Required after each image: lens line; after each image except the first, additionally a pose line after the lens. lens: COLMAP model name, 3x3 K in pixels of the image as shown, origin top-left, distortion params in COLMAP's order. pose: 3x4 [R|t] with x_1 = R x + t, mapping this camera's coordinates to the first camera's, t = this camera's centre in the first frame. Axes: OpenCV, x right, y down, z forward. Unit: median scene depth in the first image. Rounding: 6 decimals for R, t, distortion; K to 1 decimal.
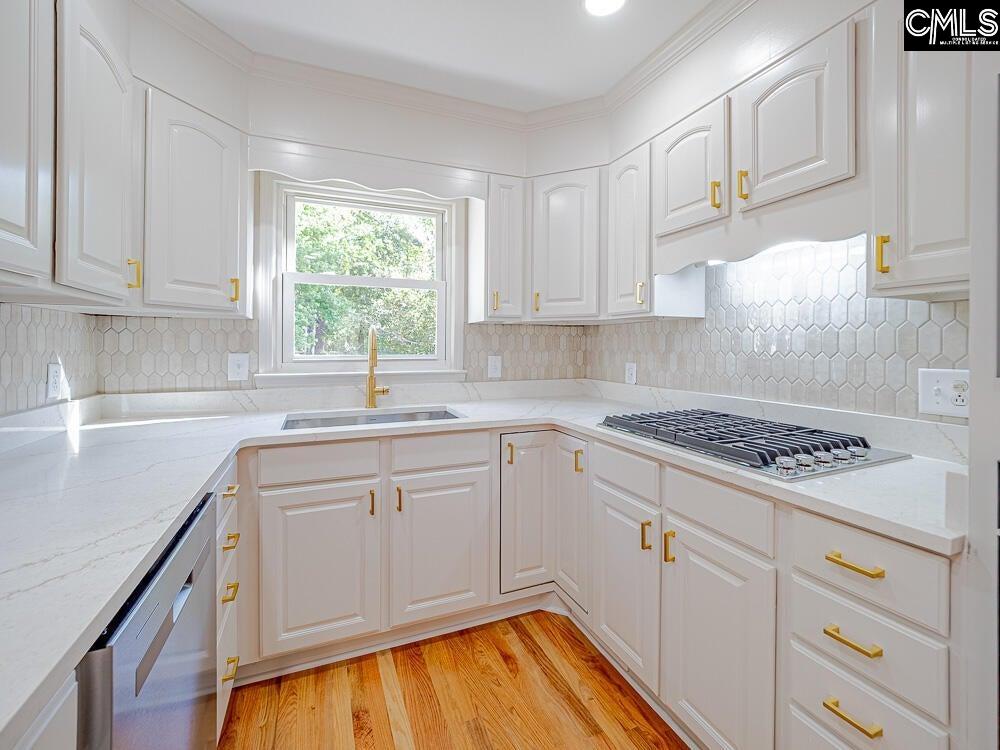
lens RADIAL K [[425.4, 0, 495.4], [0, 425.4, 340.6], [0, 0, 1]] dist [-0.003650, -0.000556]
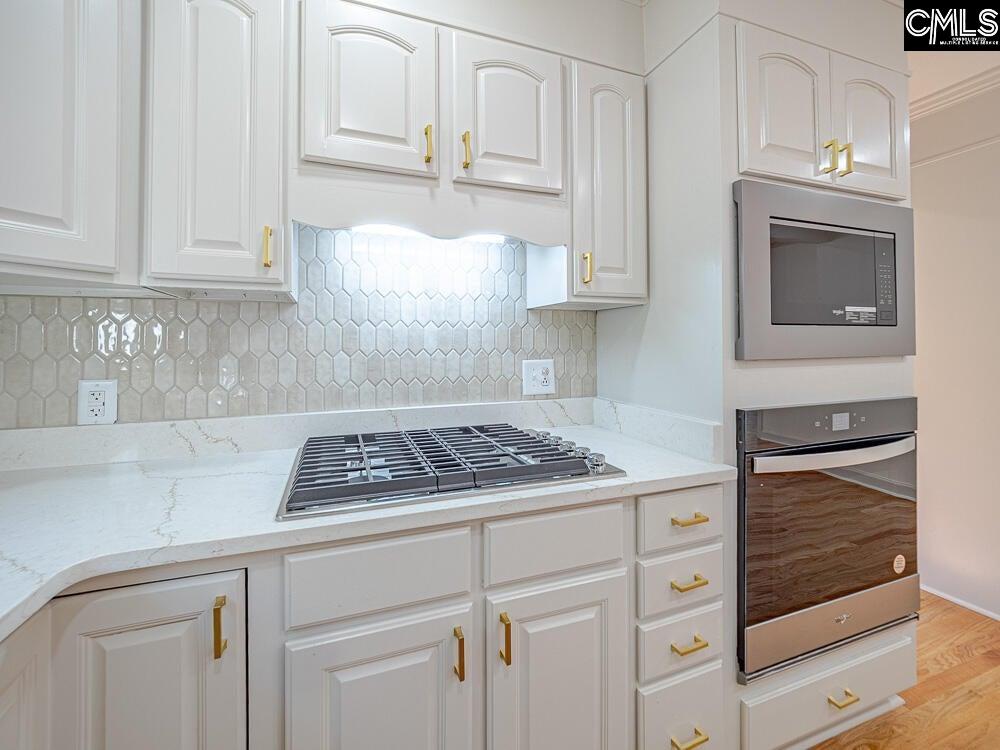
lens RADIAL K [[425.4, 0, 495.4], [0, 425.4, 340.6], [0, 0, 1]] dist [-0.003650, -0.000556]
pose [[0.044323, 0.004186, 0.999008, -0.229924], [-0.007841, 0.999962, -0.003842, 0.009524], [-0.998986, -0.007663, 0.044354, 0.837003]]
